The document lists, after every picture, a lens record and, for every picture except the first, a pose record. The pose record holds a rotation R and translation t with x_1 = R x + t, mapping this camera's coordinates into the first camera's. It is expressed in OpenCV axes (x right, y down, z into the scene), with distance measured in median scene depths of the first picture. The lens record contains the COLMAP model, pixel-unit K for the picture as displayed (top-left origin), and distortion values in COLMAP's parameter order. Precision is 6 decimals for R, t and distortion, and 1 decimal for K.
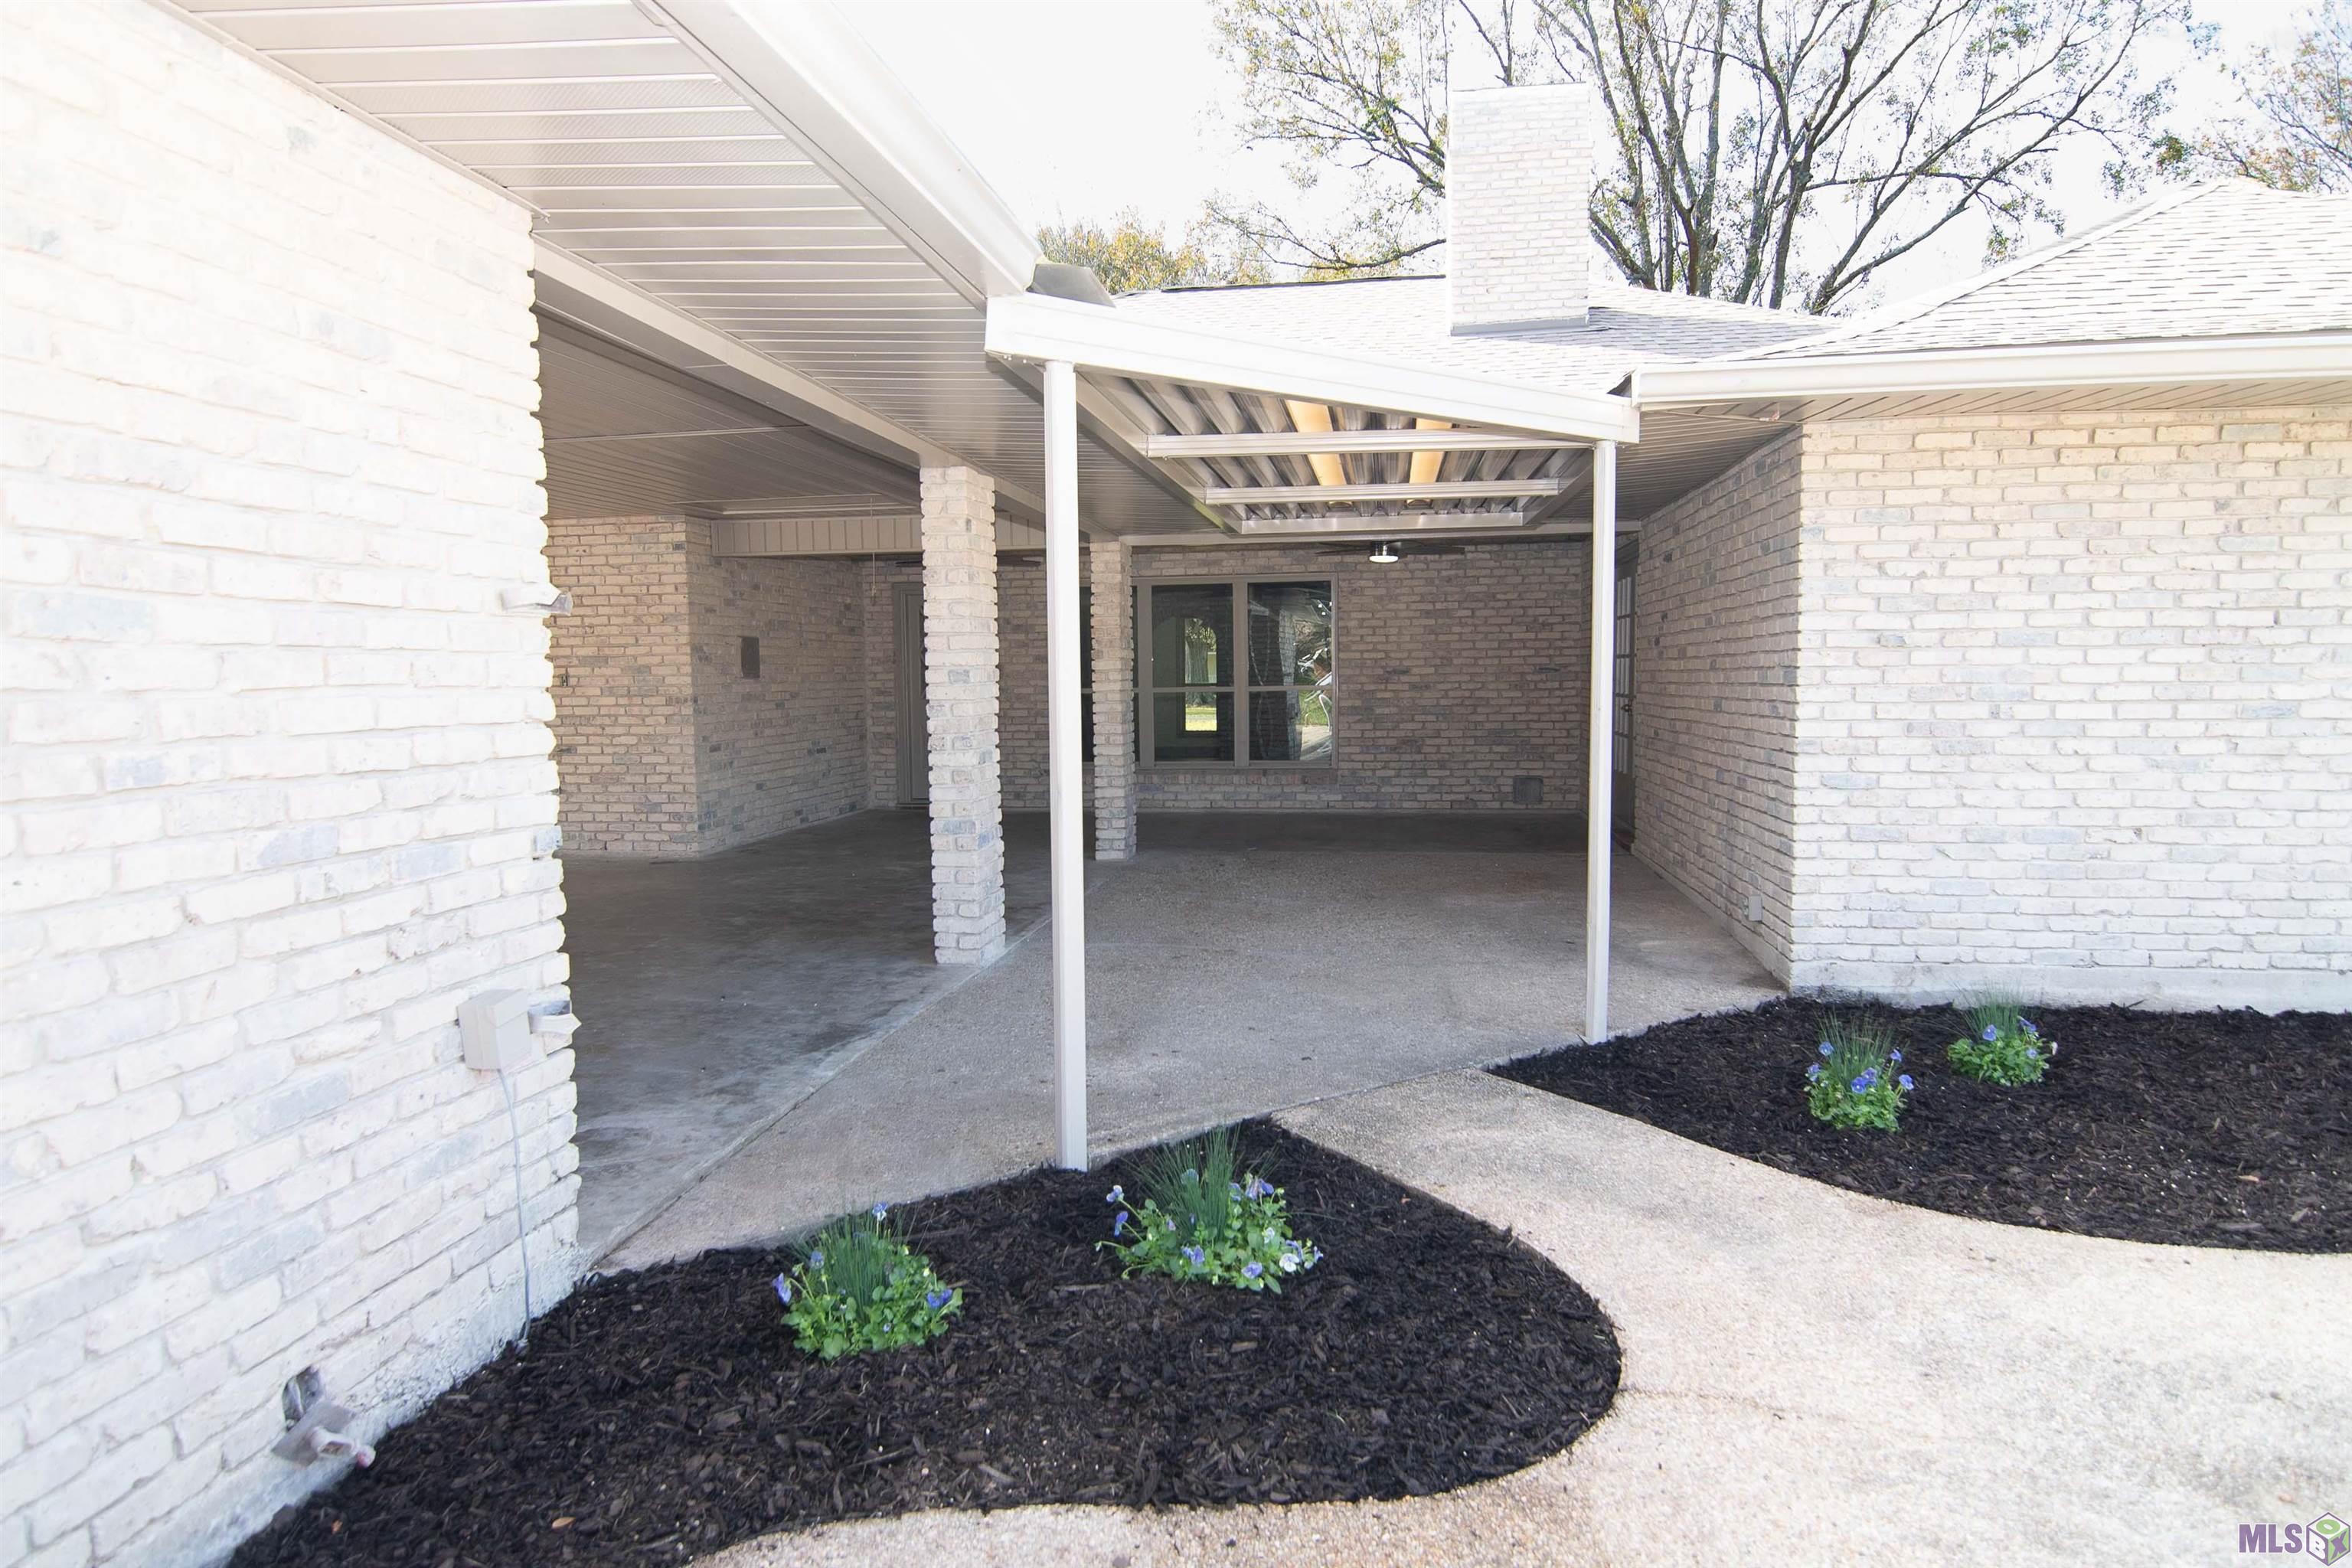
lens RADIAL K [[1367.6, 0, 1176.0], [0, 1367.6, 784.0], [0, 0, 1]] dist [-0.002005, -0.000202]
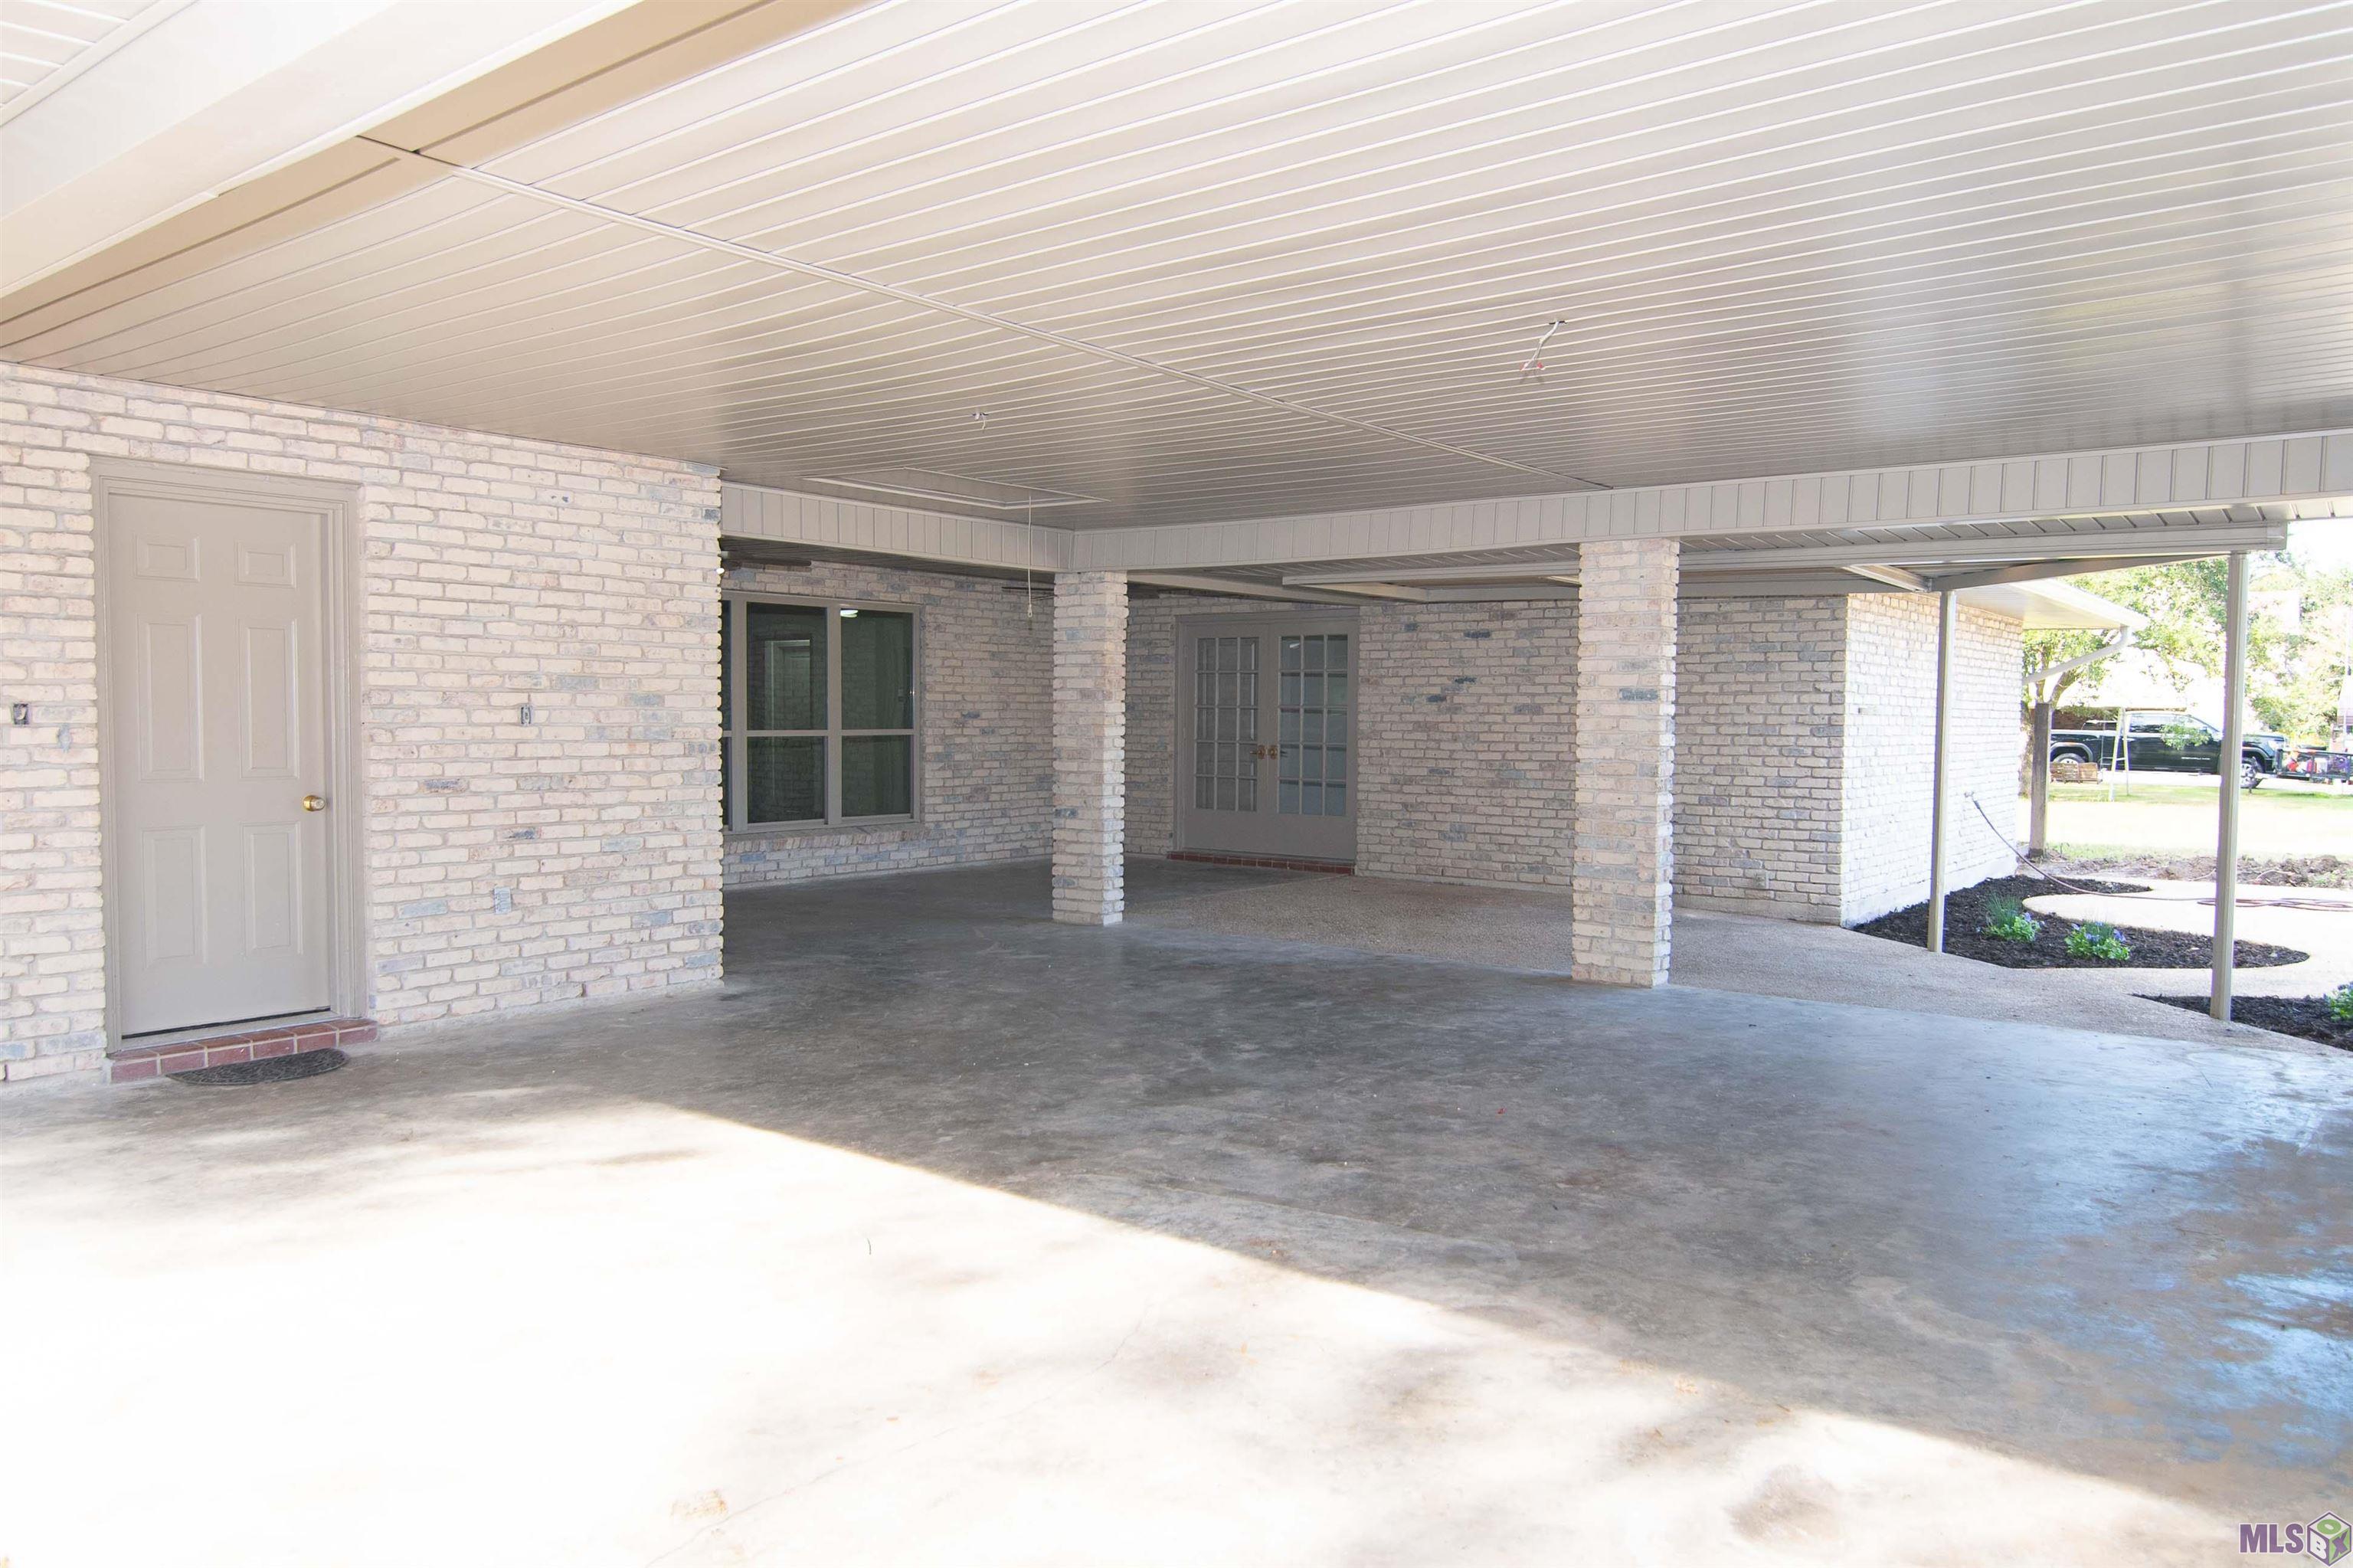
lens RADIAL K [[1599.6, 0, 1176.5], [0, 1599.6, 784.0], [0, 0, 1]] dist [0.003483, -0.002149]
pose [[0.489078, -0.022830, 0.871941, -0.908705], [0.054939, 0.998479, -0.004673, -0.027888], [-0.870508, 0.050189, 0.489588, 0.428012]]
